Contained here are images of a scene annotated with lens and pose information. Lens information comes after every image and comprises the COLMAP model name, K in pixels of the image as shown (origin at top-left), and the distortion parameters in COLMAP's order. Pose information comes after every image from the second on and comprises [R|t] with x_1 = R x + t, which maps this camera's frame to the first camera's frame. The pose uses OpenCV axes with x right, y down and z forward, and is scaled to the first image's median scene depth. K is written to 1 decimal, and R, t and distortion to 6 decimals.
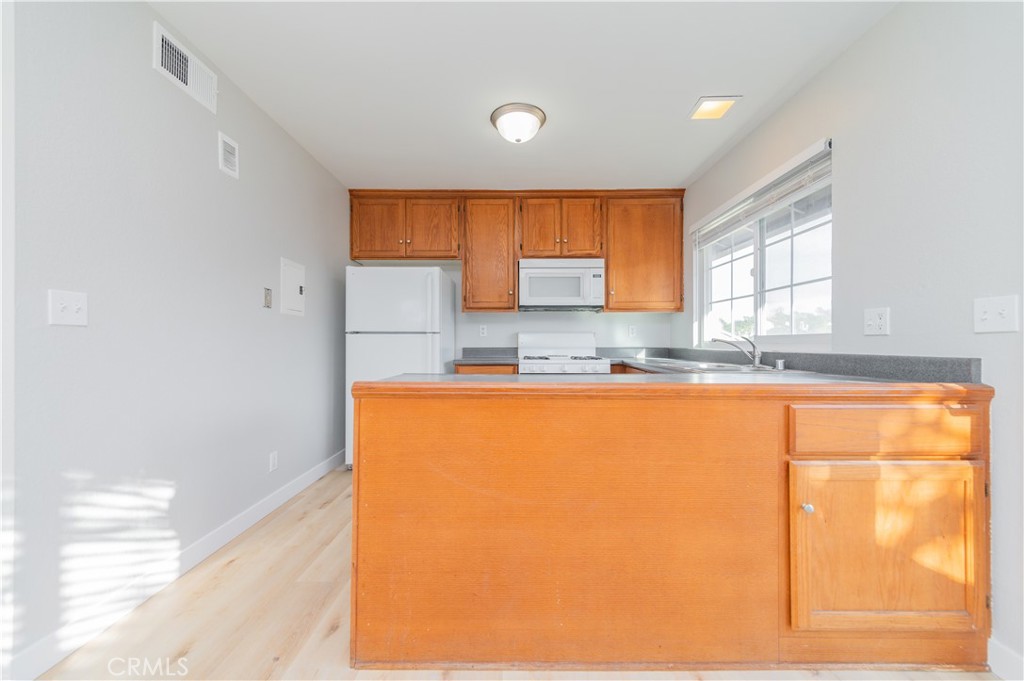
lens RADIAL K [[403.3, 0, 514.7], [0, 403.3, 344.0], [0, 0, 1]] dist [0.012689, -0.003333]
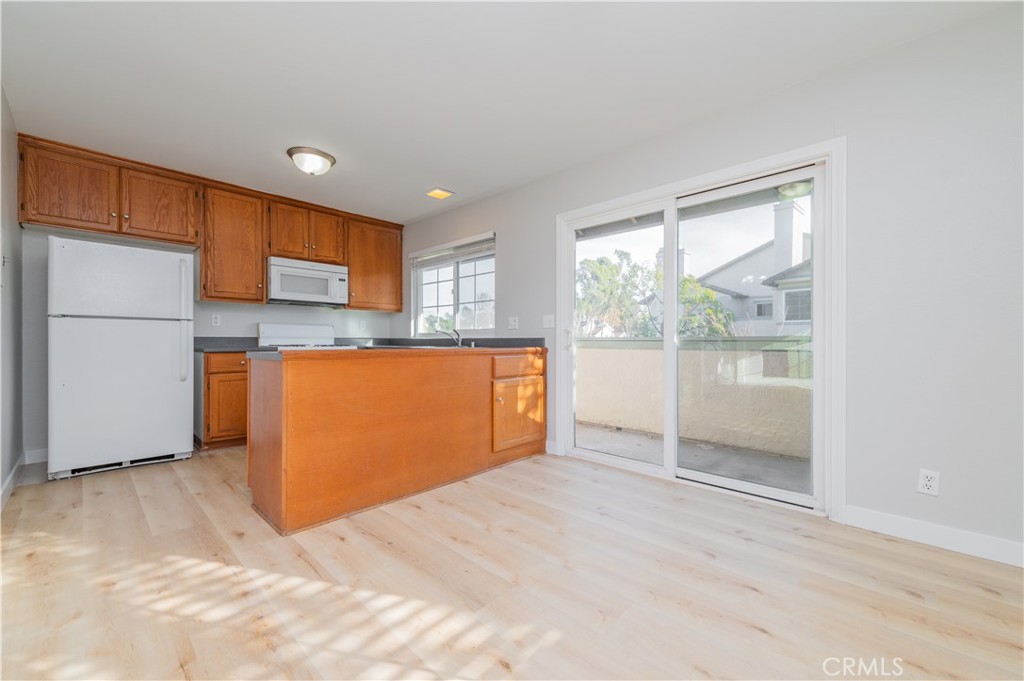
lens RADIAL K [[403.3, 0, 522.6], [0, 403.3, 342.7], [0, 0, 1]] dist [0.012689, -0.003333]
pose [[0.676850, -0.000892, 0.736121, -0.448194], [0.000050, 0.999999, 0.001165, 0.031881], [-0.736121, -0.000752, 0.676849, -0.340592]]
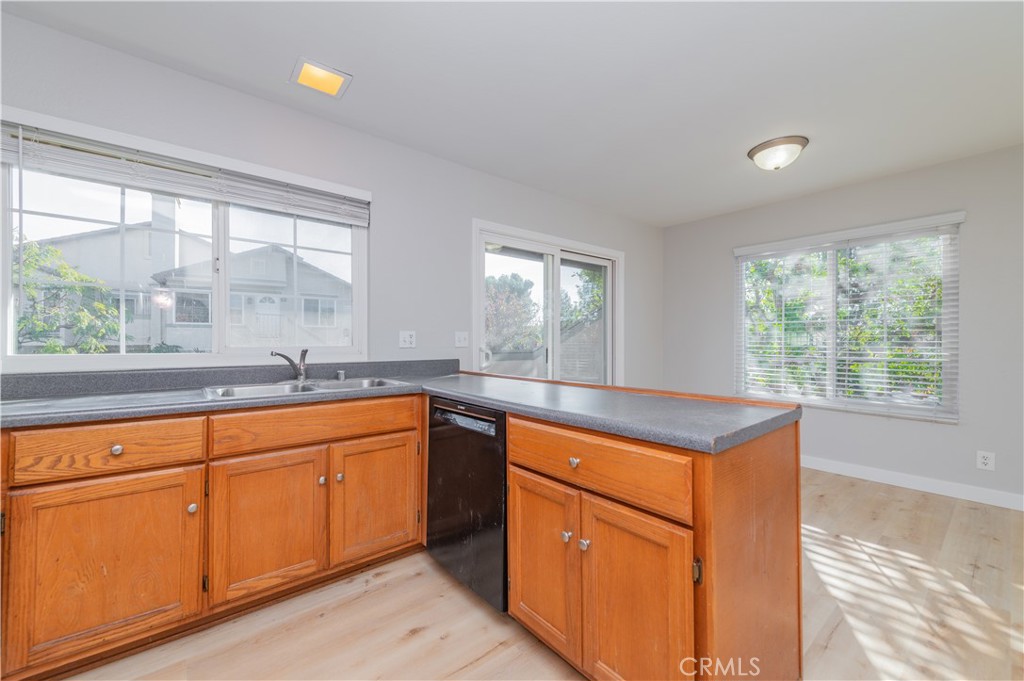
lens RADIAL K [[403.3, 0, 504.6], [0, 403.3, 342.5], [0, 0, 1]] dist [0.012689, -0.003333]
pose [[-0.633792, -0.001220, 0.773503, -0.352600], [0.003077, 0.999987, 0.004098, -0.030404], [-0.773497, 0.004977, -0.633780, 1.086171]]
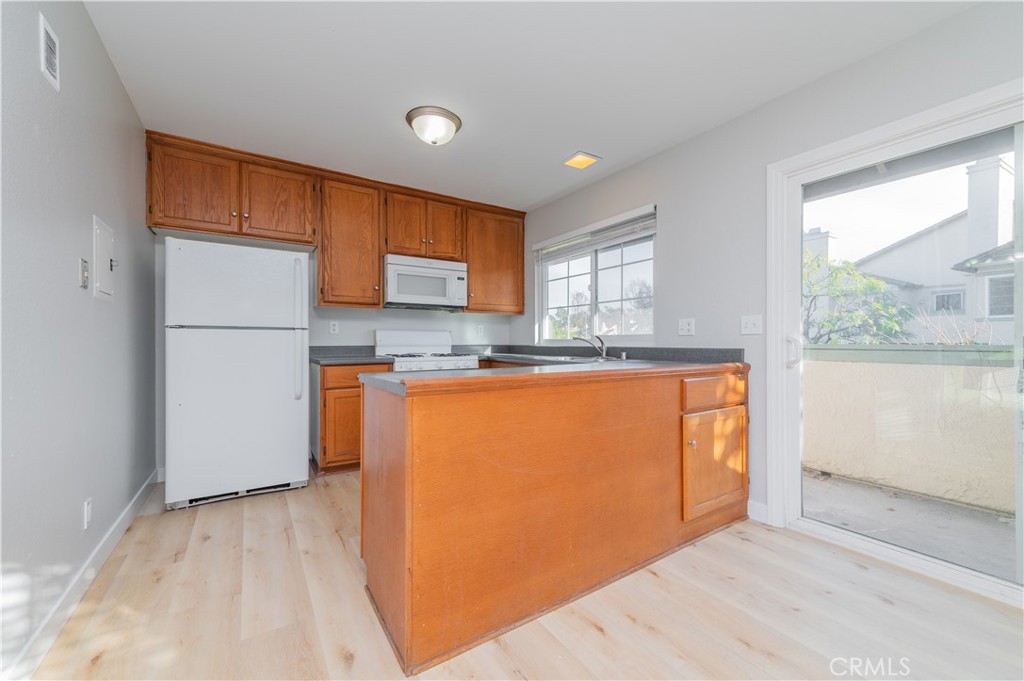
lens RADIAL K [[403.3, 0, 518.5], [0, 403.3, 342.5], [0, 0, 1]] dist [0.012689, -0.003333]
pose [[0.832222, -0.001482, 0.554440, -0.350116], [0.001704, 0.999999, 0.000117, 0.002774], [-0.554440, 0.000847, 0.832223, 0.025862]]
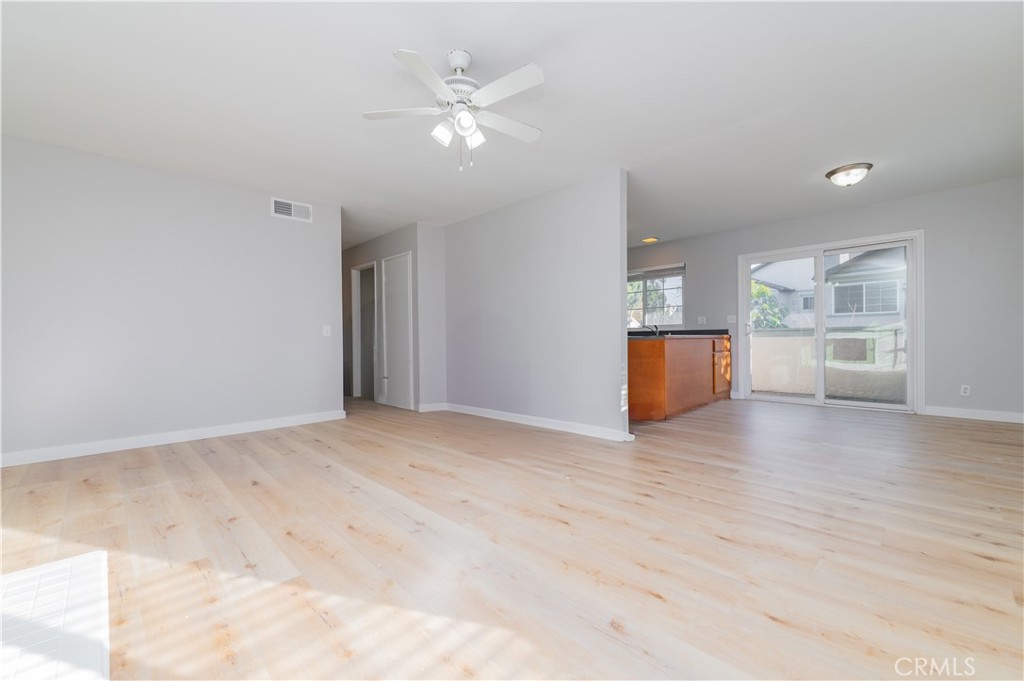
lens RADIAL K [[426.2, 0, 510.0], [0, 426.2, 342.4], [0, 0, 1]] dist [-0.011931, 0.000619]
pose [[0.713487, -0.014543, 0.700518, -1.874708], [0.013282, 0.999886, 0.007229, 0.056268], [-0.700543, 0.004147, 0.713599, -0.308443]]
